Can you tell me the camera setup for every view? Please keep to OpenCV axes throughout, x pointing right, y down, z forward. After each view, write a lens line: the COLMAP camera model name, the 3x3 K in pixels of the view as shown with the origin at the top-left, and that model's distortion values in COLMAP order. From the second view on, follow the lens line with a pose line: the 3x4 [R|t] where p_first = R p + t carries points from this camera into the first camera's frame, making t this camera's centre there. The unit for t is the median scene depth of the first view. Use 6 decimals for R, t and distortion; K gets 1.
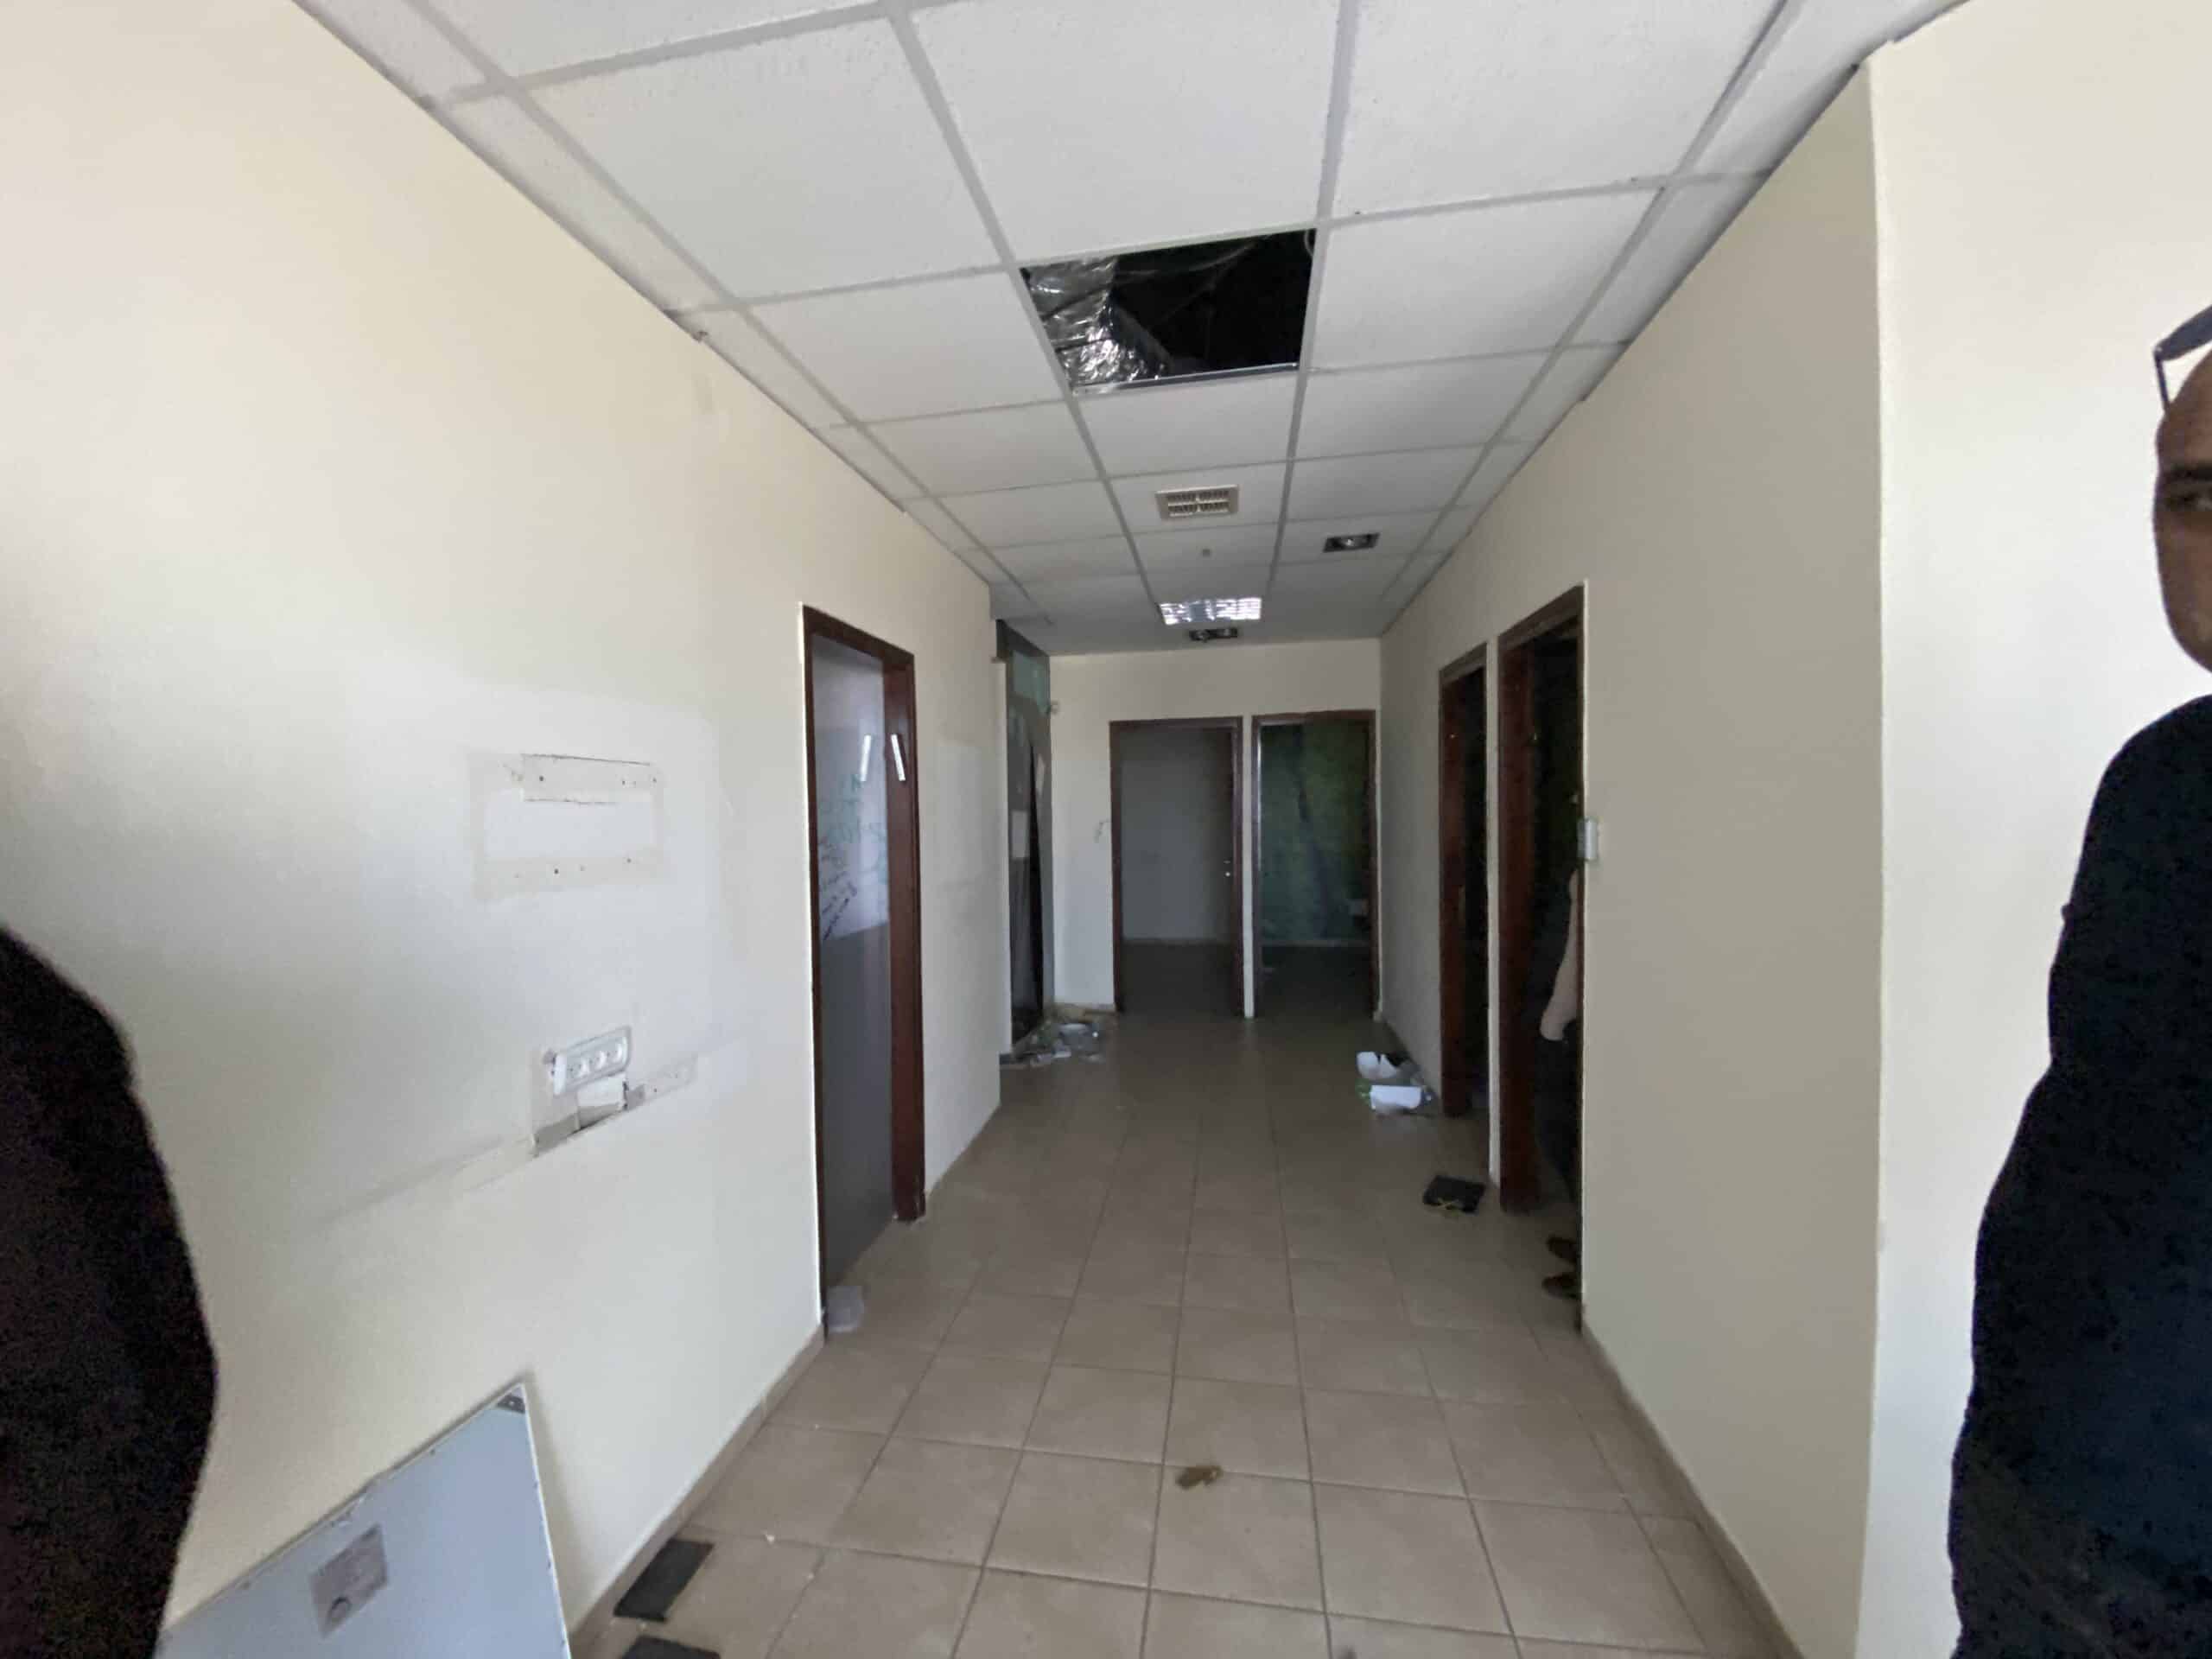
lens RADIAL K [[883.5, 0, 1063.0], [0, 883.5, 837.4], [0, 0, 1]] dist [-0.014786, -0.000423]
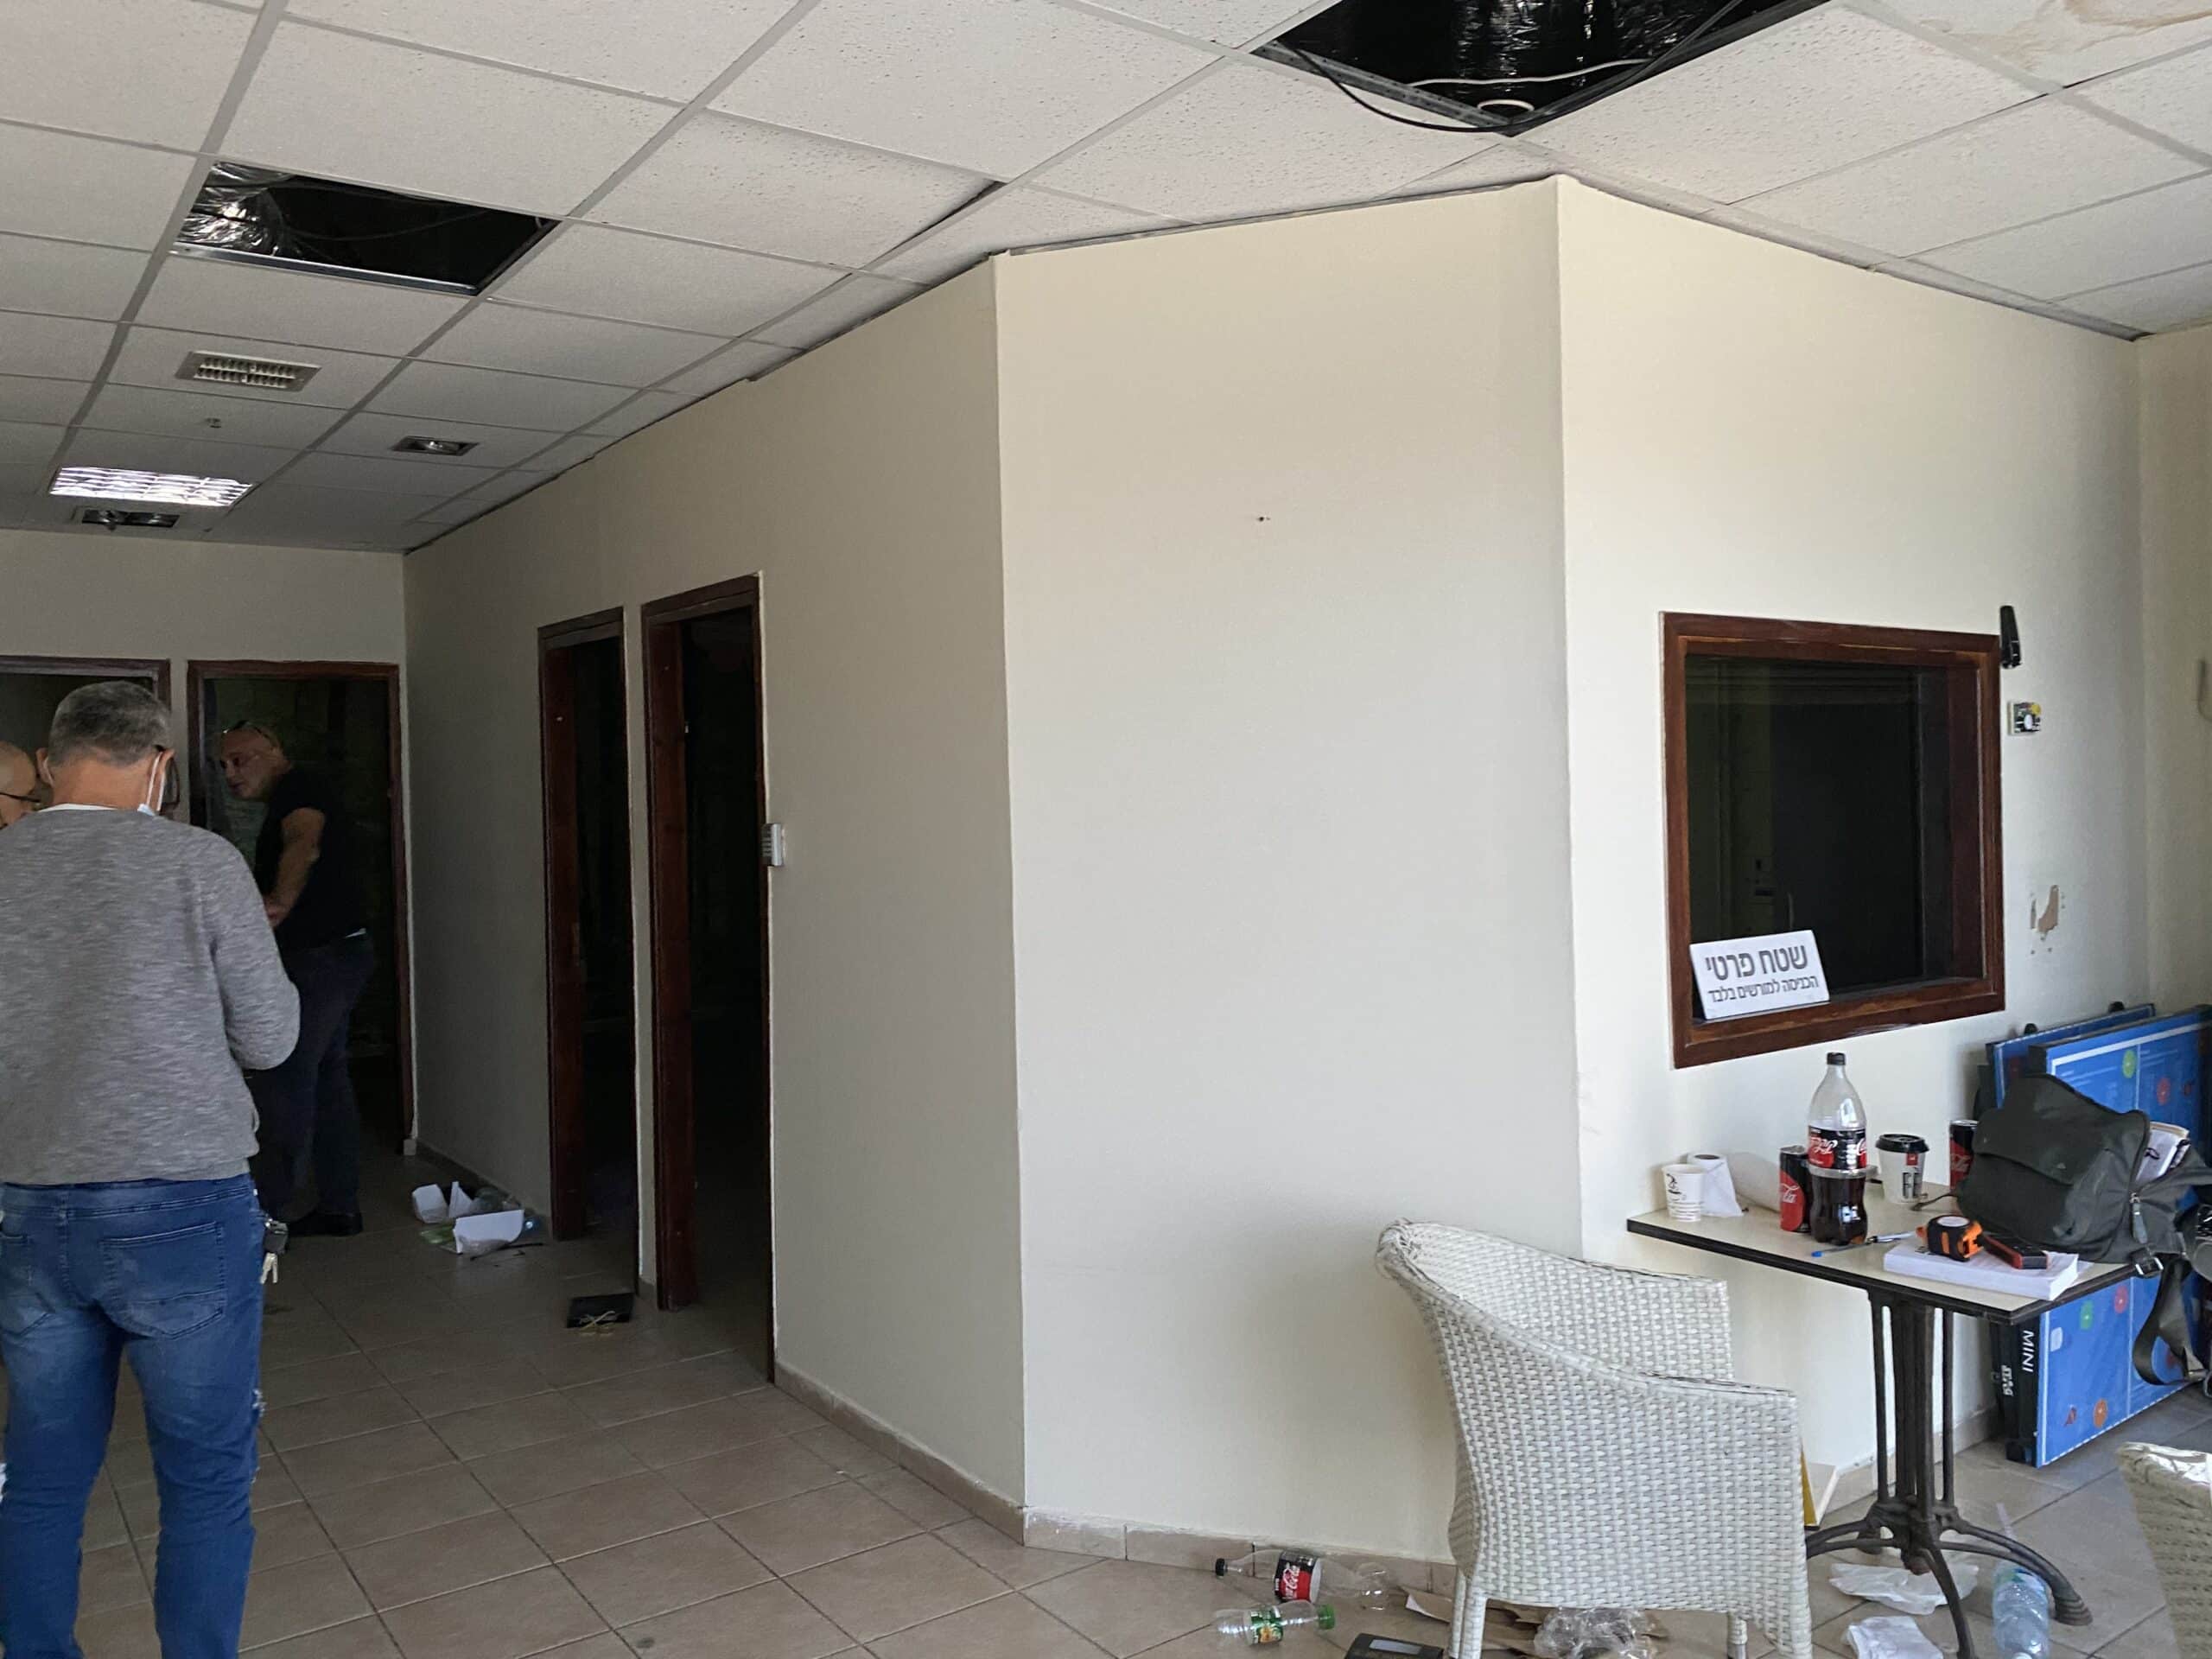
lens RADIAL K [[1686.7, 0, 1100.5], [0, 1686.7, 789.8], [0, 0, 1]] dist [0.021427, -0.035072]
pose [[0.679762, 0.002131, 0.733430, -0.274555], [0.037321, 0.998600, -0.037491, 0.016121], [-0.732483, 0.052857, 0.678730, -0.280460]]
